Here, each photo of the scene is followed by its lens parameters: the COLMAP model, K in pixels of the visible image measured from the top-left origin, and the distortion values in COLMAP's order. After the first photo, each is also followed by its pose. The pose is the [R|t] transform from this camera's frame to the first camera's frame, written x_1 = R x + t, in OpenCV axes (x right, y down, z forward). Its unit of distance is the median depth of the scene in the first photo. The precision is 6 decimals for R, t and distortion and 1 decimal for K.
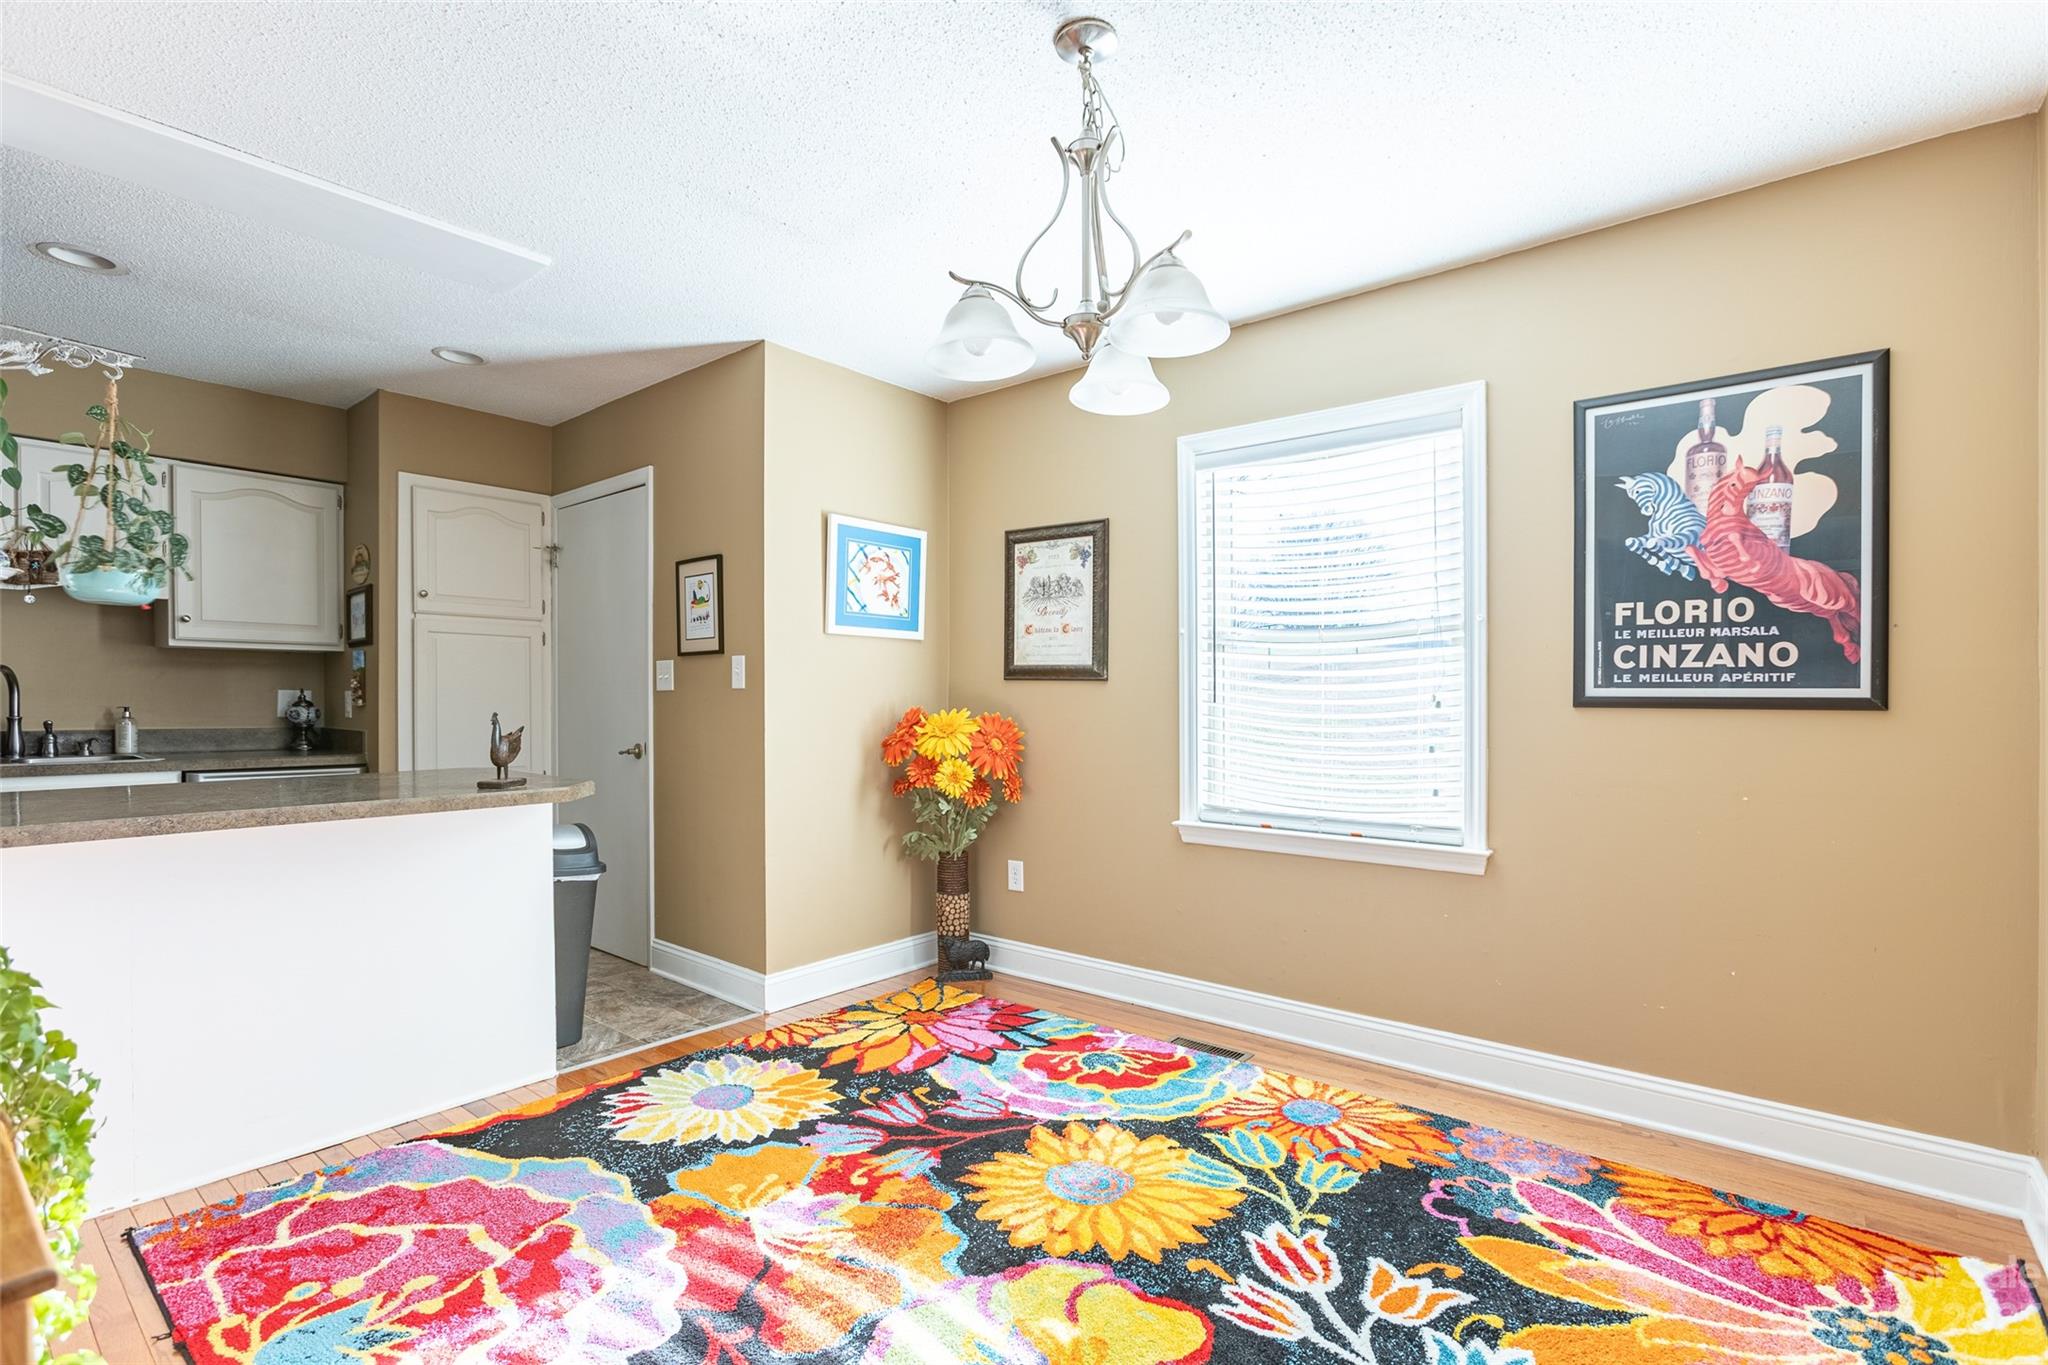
lens RADIAL K [[946.1, 0, 977.3], [0, 946.1, 704.6], [0, 0, 1]] dist [0.003132, 0.000849]
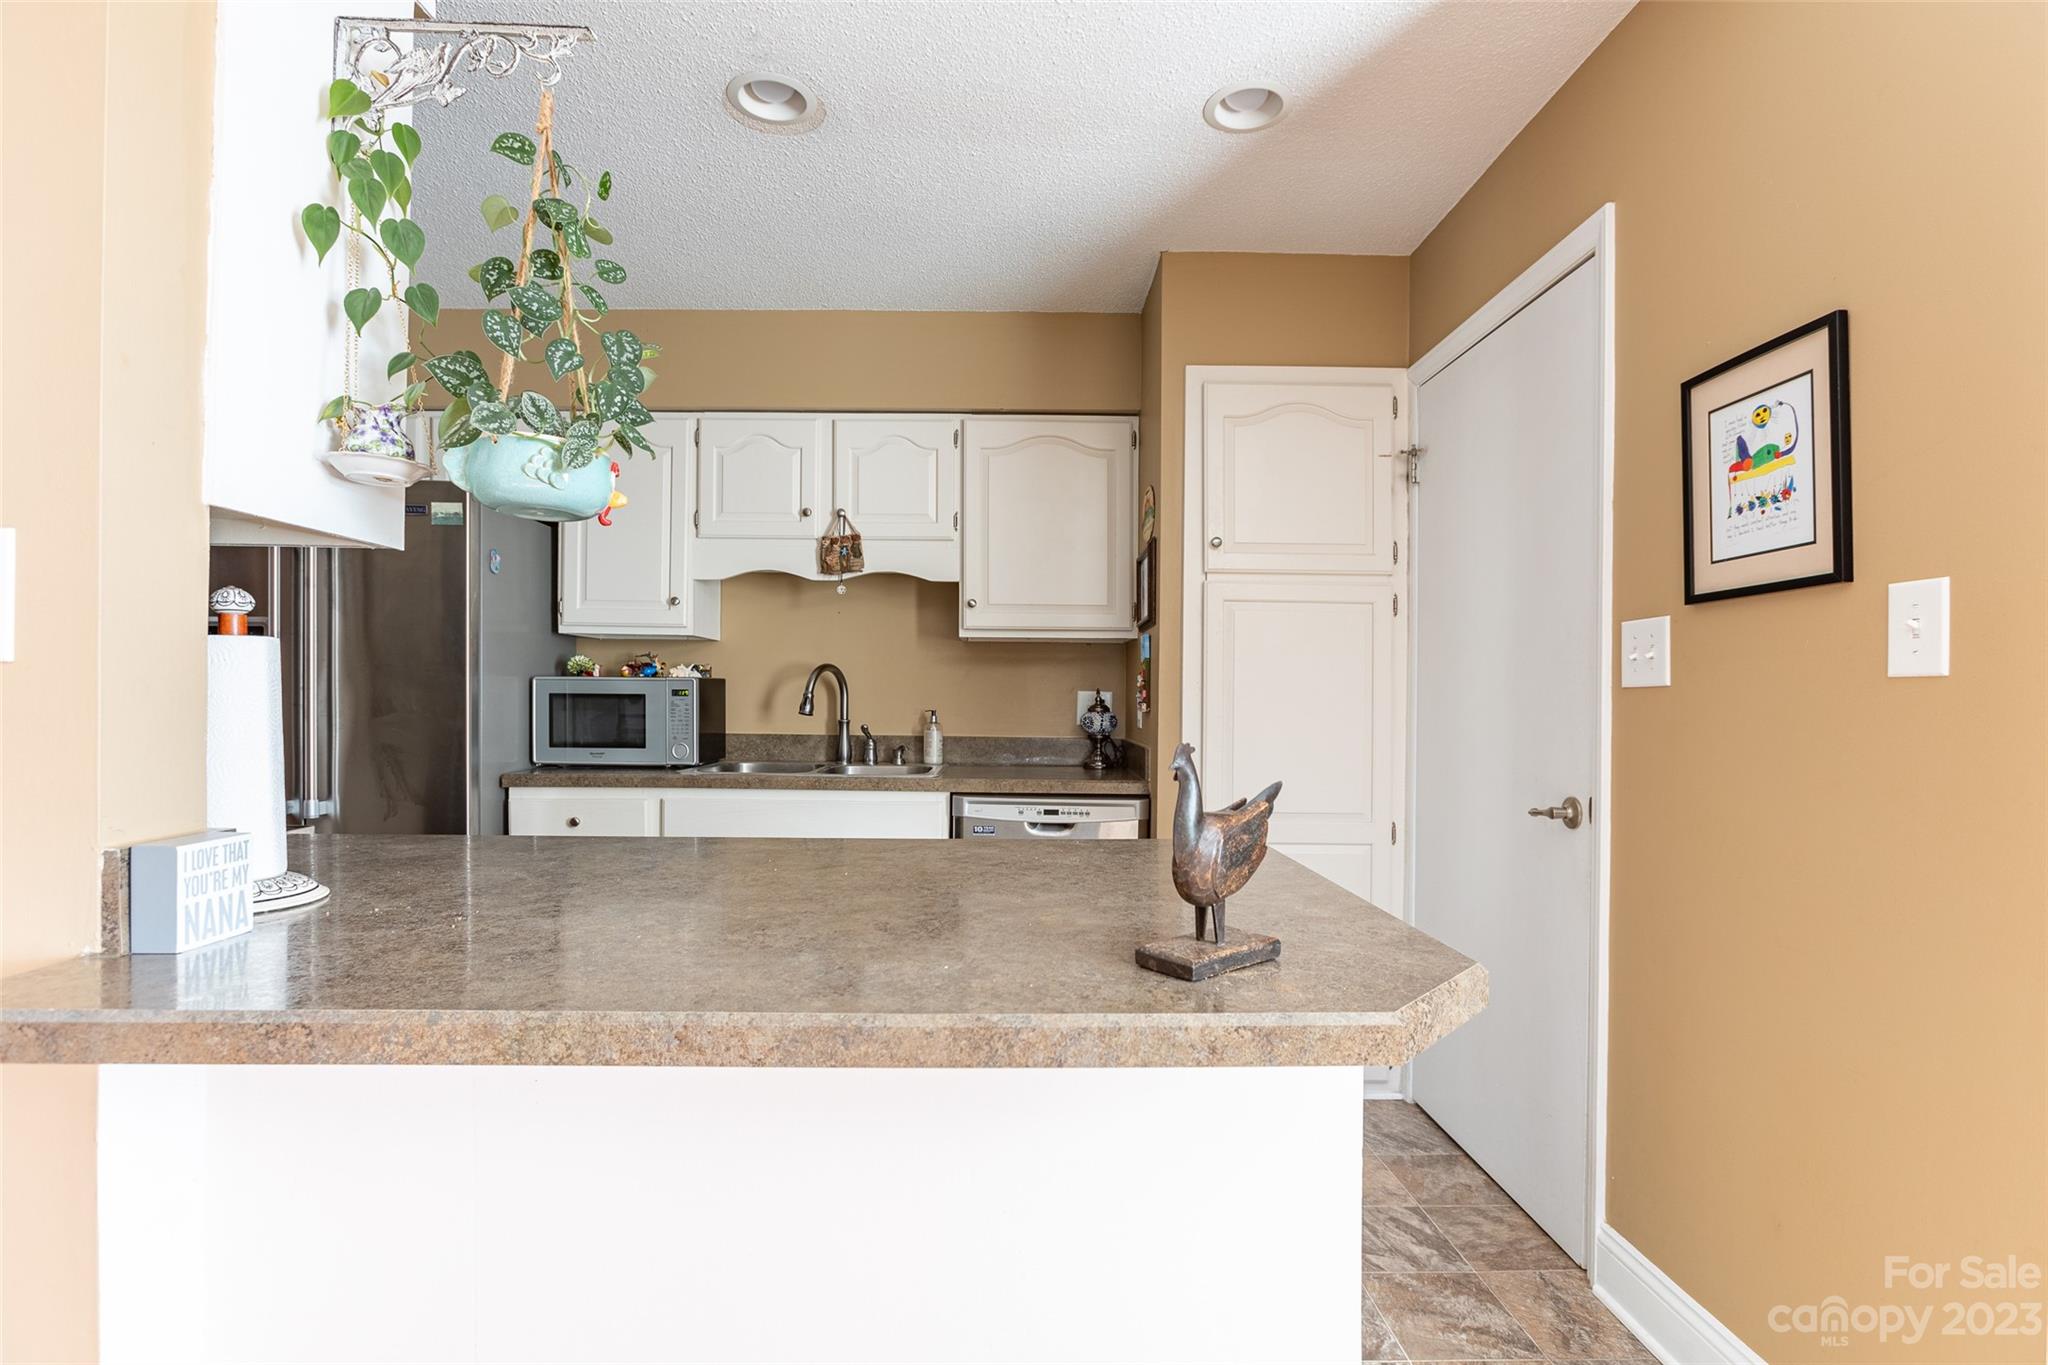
lens RADIAL K [[944.1, 0, 1028.6], [0, 944.1, 701.8], [0, 0, 1]] dist [-0.040332, 0.030022]
pose [[0.677956, 0.004348, -0.735090, -0.203065], [-0.011829, 0.999918, -0.004996, -0.002072], [0.735007, 0.012082, 0.677951, 0.487835]]
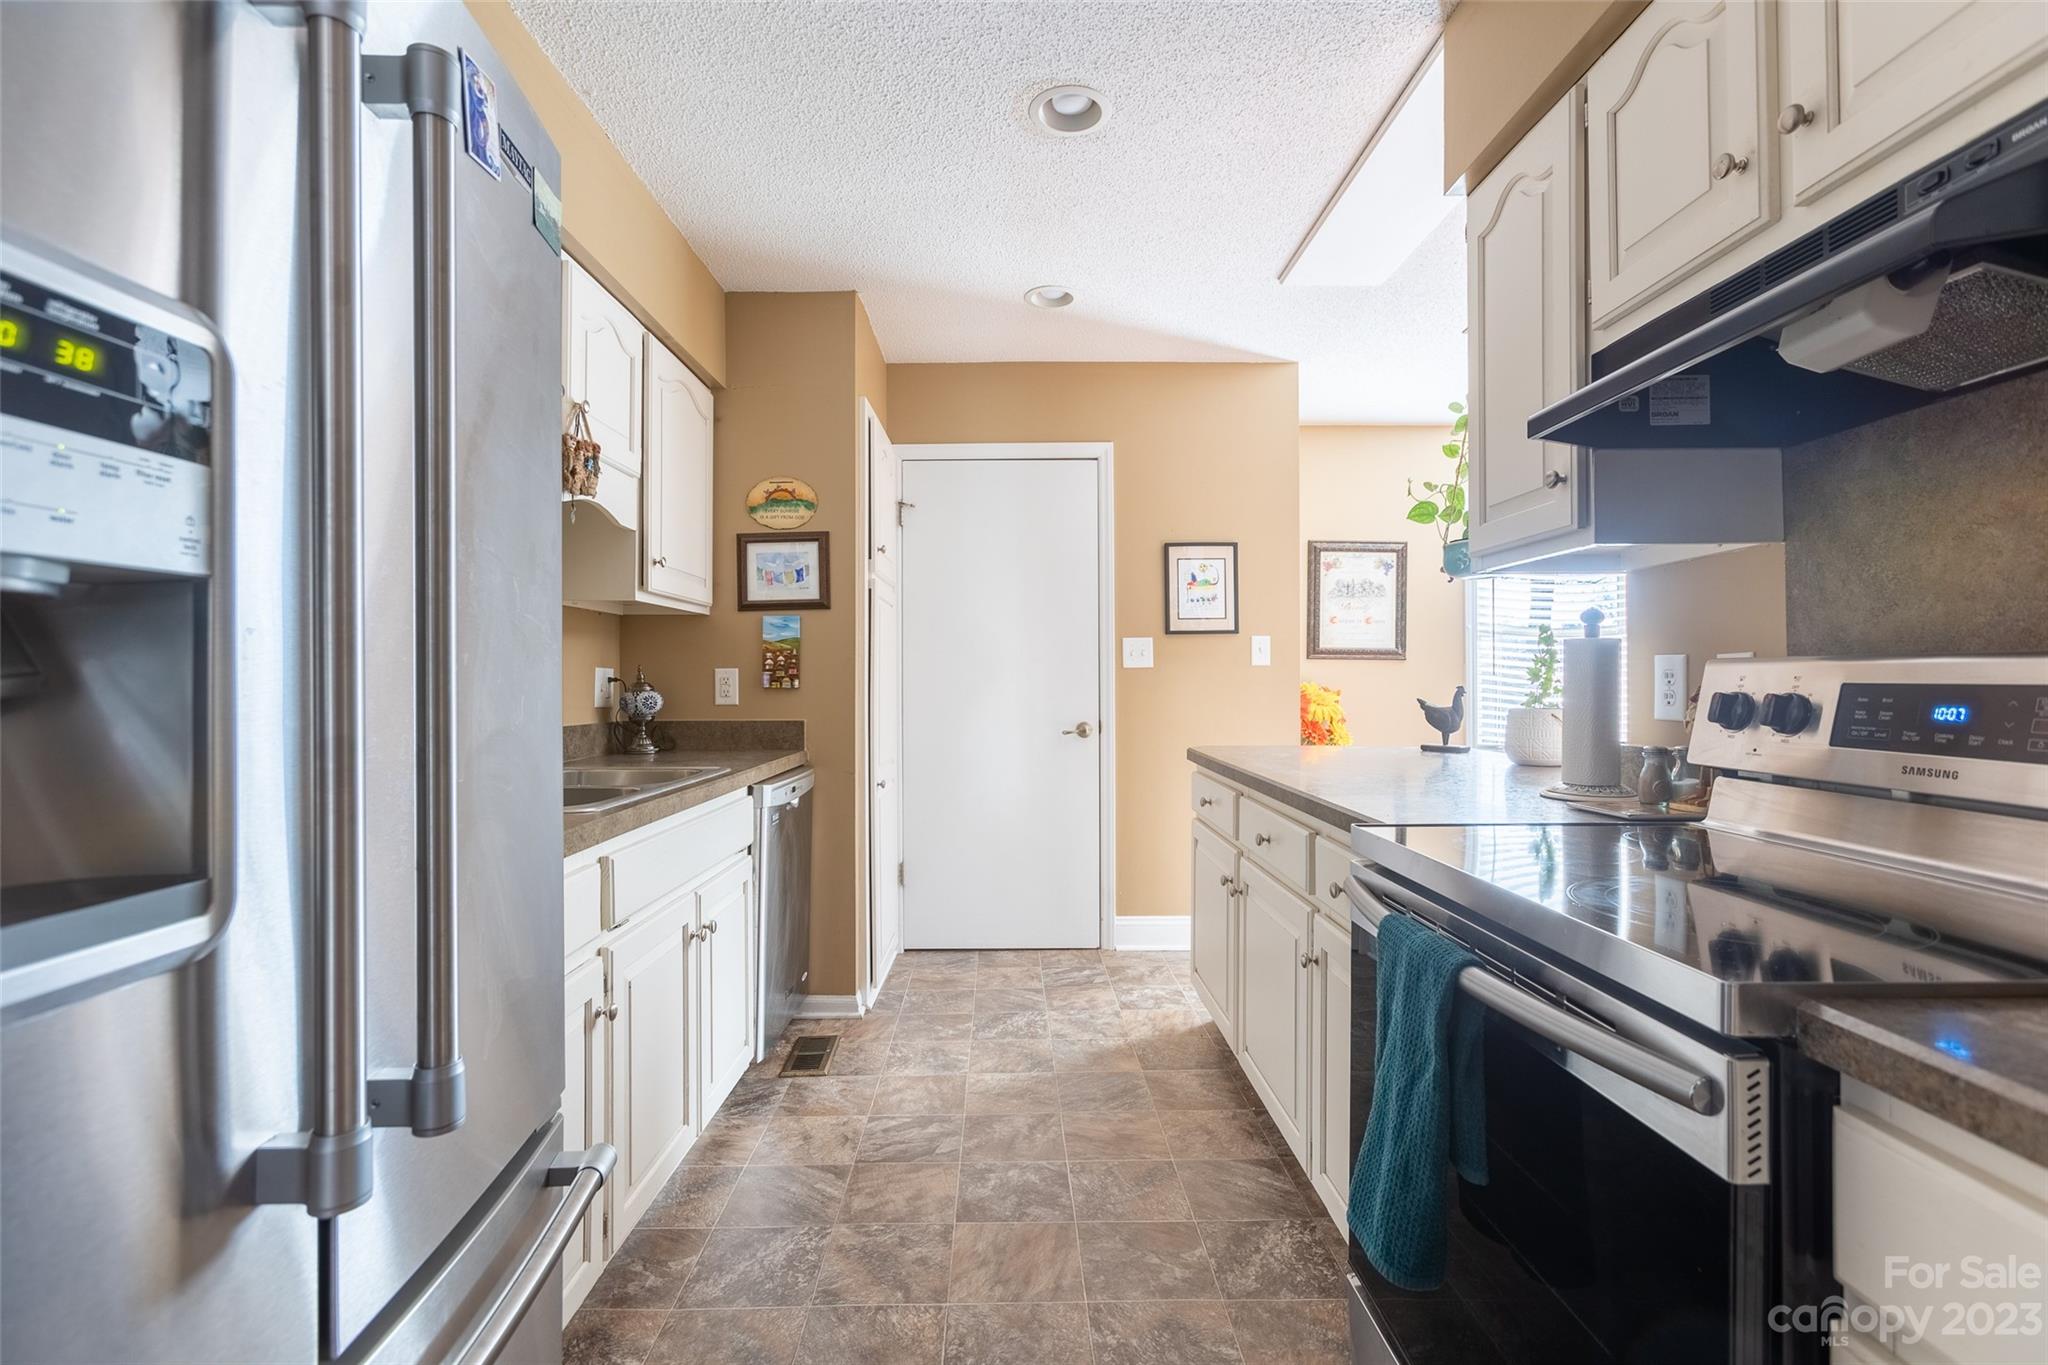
lens RADIAL K [[931.9, 0, 1024.0], [0, 931.9, 682.5], [0, 0, 1]] dist [0.034723, -0.000131]
pose [[0.738282, -0.009902, 0.674419, -1.091939], [0.013326, 0.999911, 0.000094, -0.000100], [-0.674360, 0.008918, 0.738349, 0.341340]]
